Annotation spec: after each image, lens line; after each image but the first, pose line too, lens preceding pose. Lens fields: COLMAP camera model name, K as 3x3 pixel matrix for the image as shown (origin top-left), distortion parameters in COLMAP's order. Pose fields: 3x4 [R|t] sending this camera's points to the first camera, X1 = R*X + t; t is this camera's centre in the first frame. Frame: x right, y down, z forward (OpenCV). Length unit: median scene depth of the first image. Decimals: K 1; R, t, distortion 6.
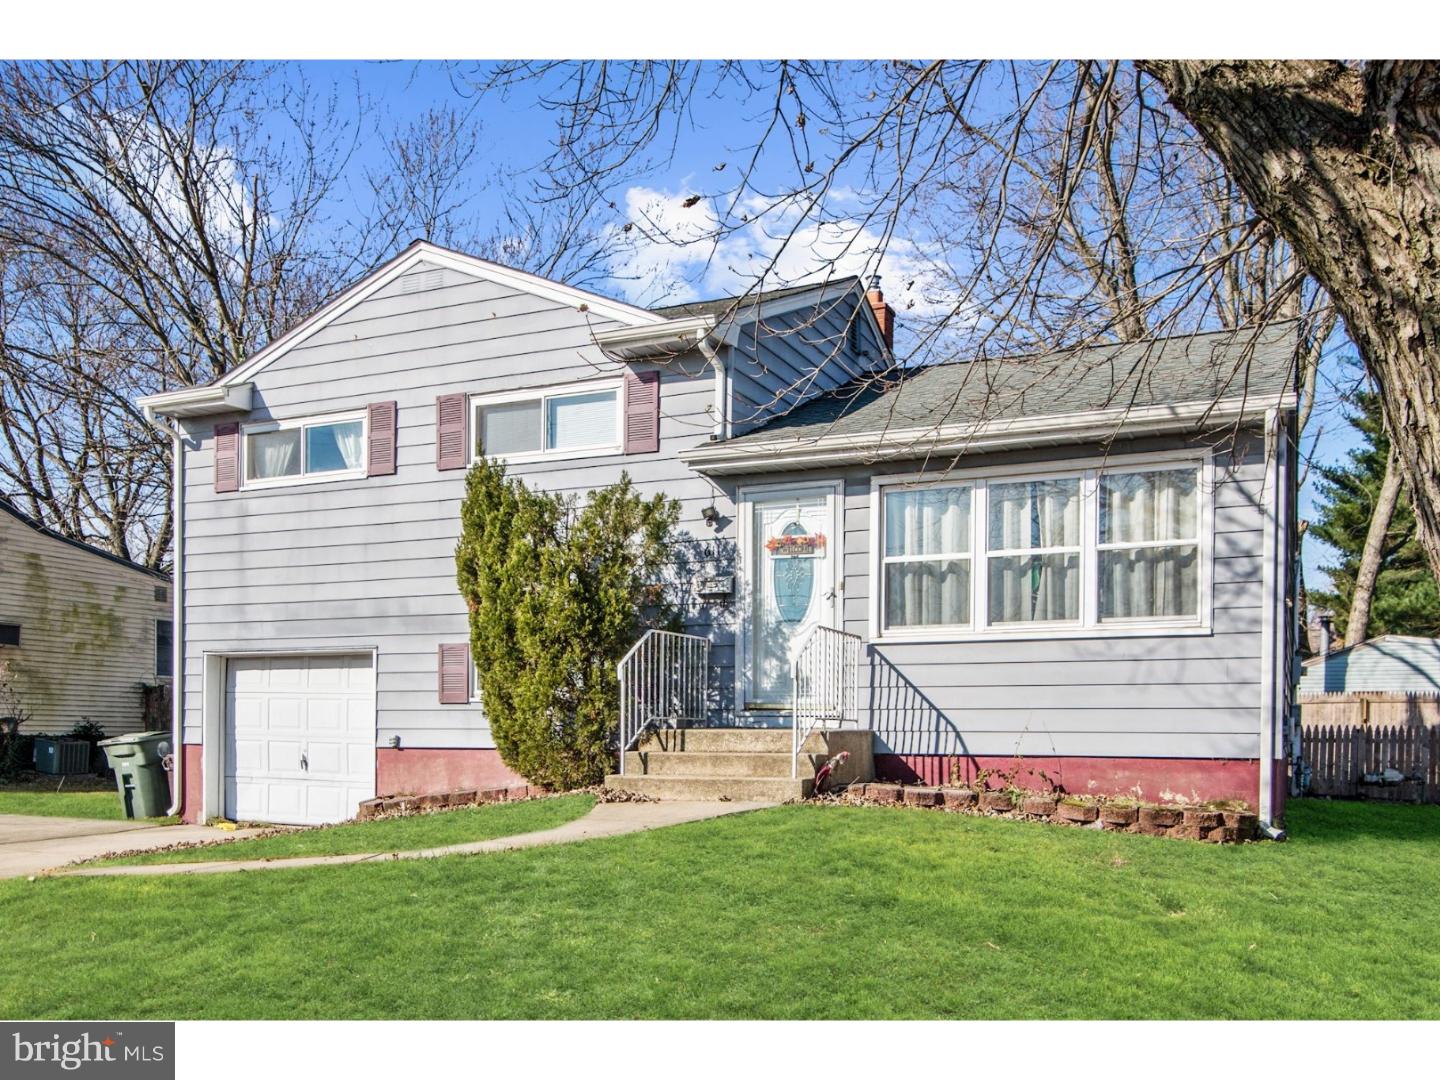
lens RADIAL K [[901.2, 0, 718.8], [0, 901.2, 538.4], [0, 0, 1]] dist [-0.020621, 0.000584]
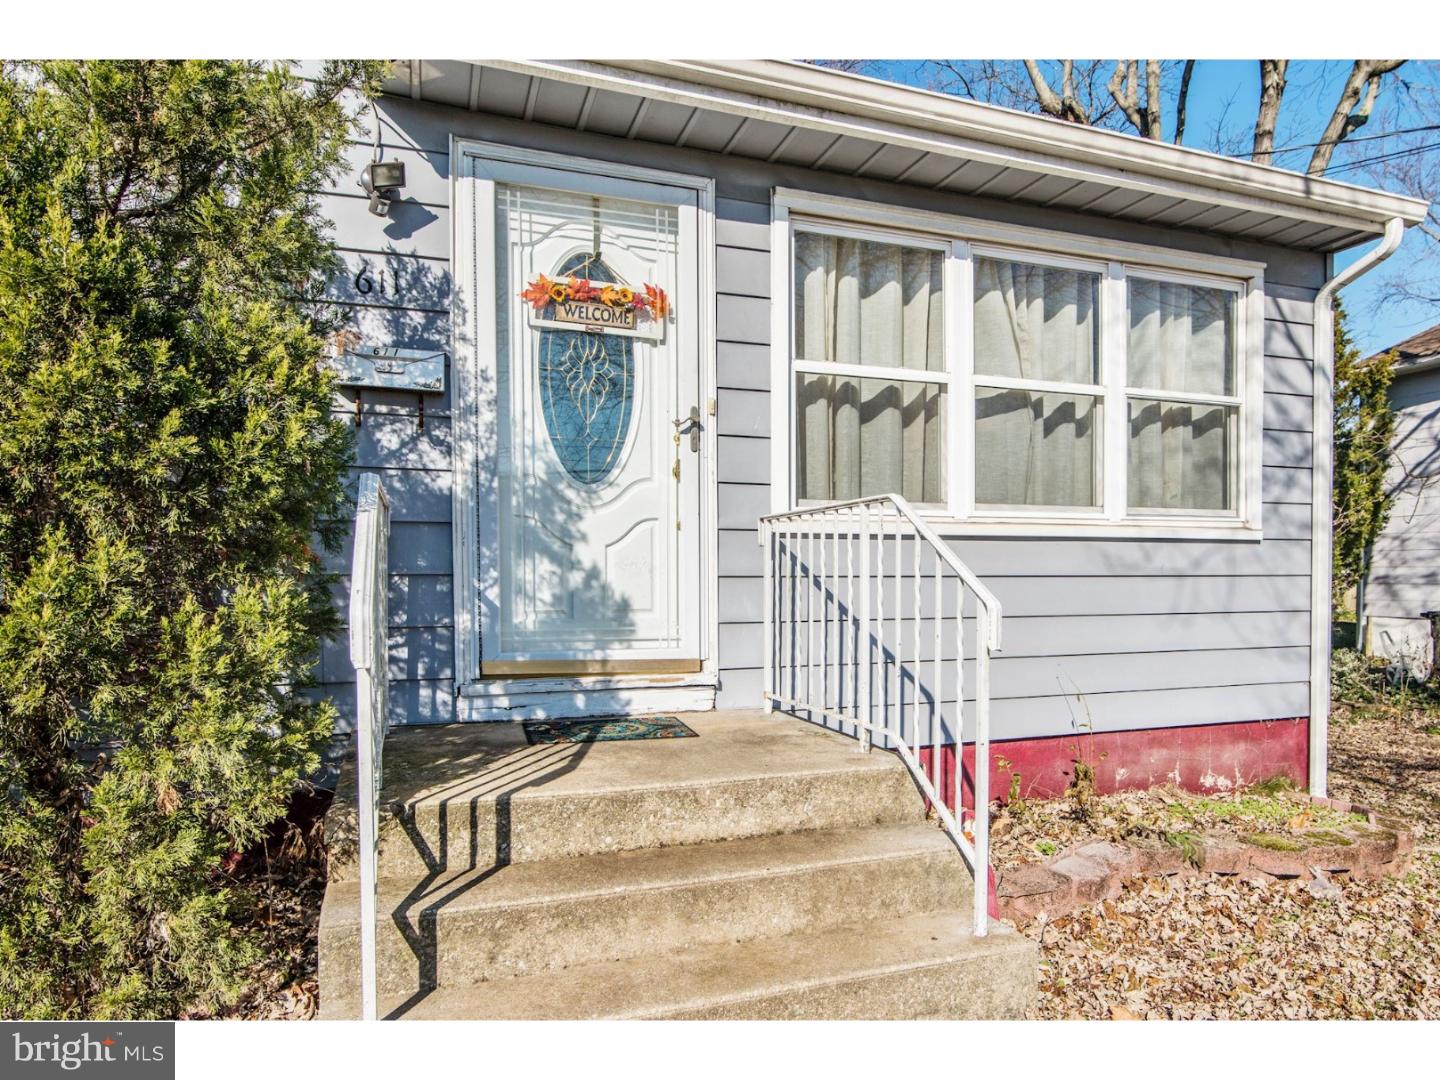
lens RADIAL K [[901.2, 0, 722.1], [0, 901.2, 545.2], [0, 0, 1]] dist [-0.020621, 0.000584]
pose [[0.728142, 0.014342, 0.685276, -0.174469], [-0.124163, 0.986001, 0.111293, 0.068713], [-0.674087, -0.166123, 0.719729, 0.632636]]
